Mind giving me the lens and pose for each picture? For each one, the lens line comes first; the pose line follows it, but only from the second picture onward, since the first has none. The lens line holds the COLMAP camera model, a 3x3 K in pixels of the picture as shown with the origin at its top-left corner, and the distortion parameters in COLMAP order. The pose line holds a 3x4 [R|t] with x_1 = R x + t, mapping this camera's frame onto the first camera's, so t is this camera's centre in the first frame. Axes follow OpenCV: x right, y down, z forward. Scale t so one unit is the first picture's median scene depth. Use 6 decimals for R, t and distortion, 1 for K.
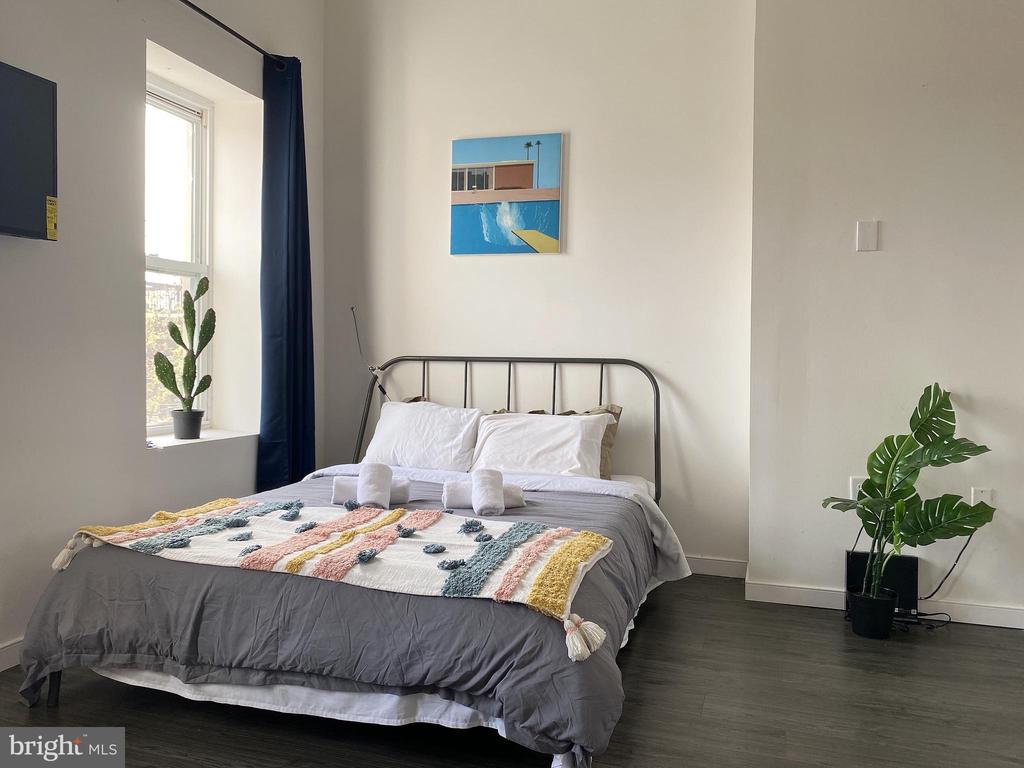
lens RADIAL K [[785.2, 0, 515.9], [0, 785.2, 383.1], [0, 0, 1]] dist [0.049891, -0.068149]
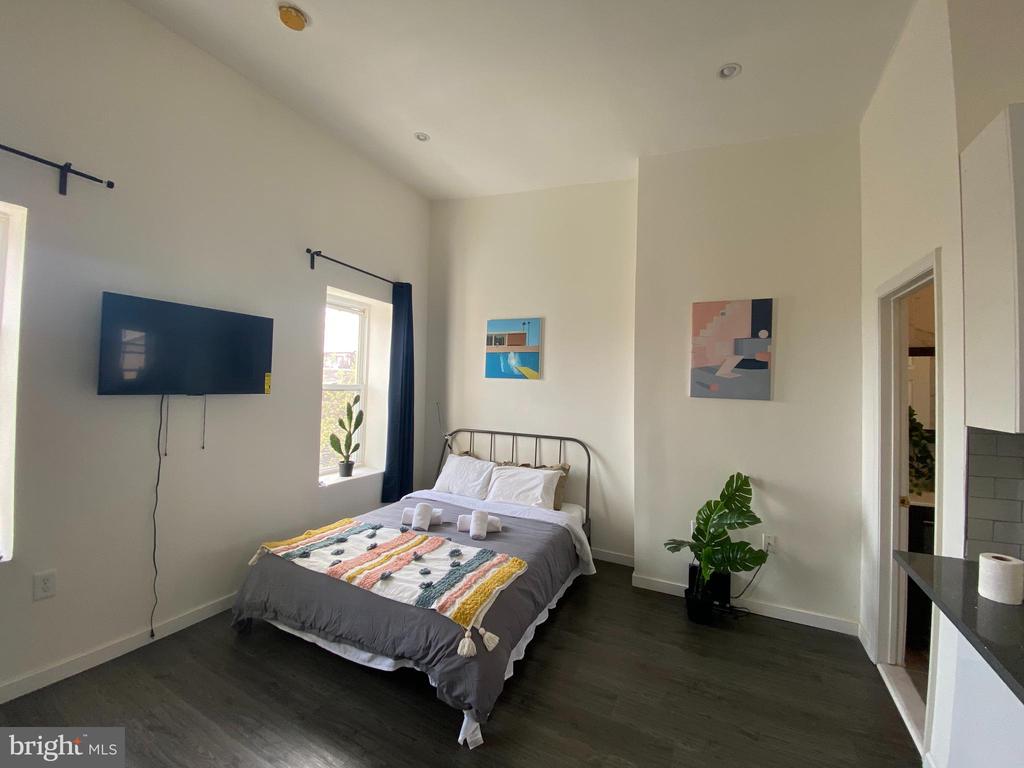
lens RADIAL K [[413.5, 0, 512.4], [0, 413.5, 374.4], [0, 0, 1]] dist [0.046450, -0.032856]
pose [[0.988601, 0.007932, -0.150349, 0.156130], [-0.017586, 0.997859, -0.062989, -0.126300], [0.149527, 0.064915, 0.986624, 0.007000]]
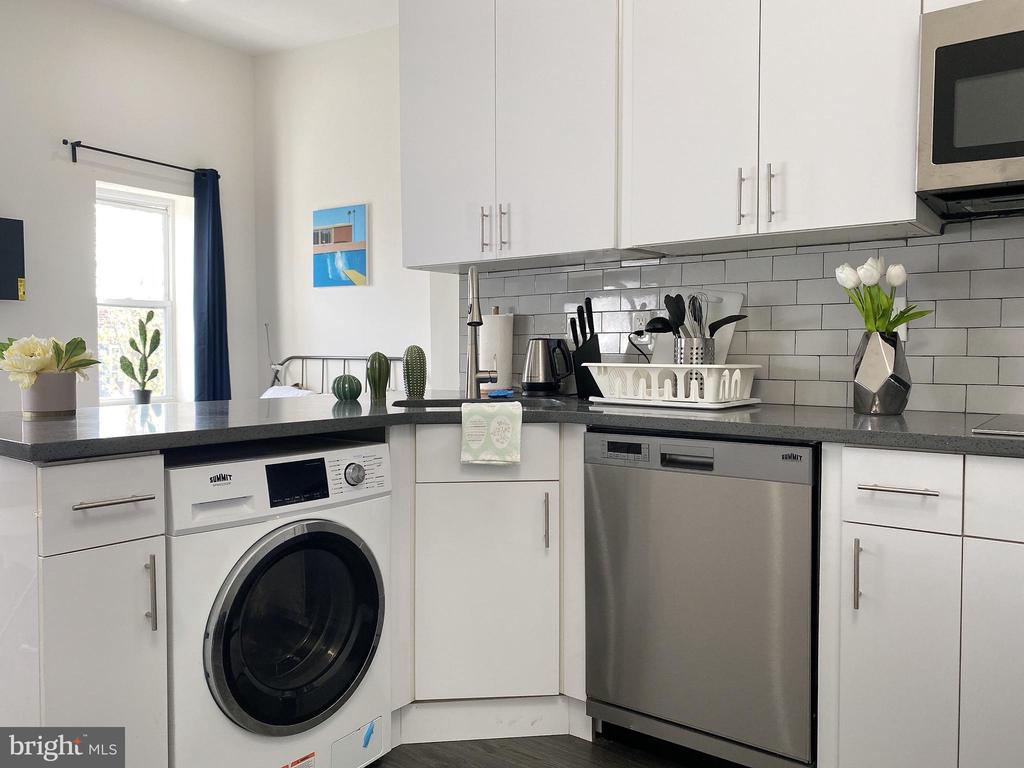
lens RADIAL K [[784.3, 0, 510.5], [0, 784.3, 383.8], [0, 0, 1]] dist [0.061067, -0.094971]
pose [[0.942558, 0.002745, -0.334032, 0.882595], [-0.000182, 0.999970, 0.007706, 0.008358], [0.334043, -0.007203, 0.942530, -0.325523]]
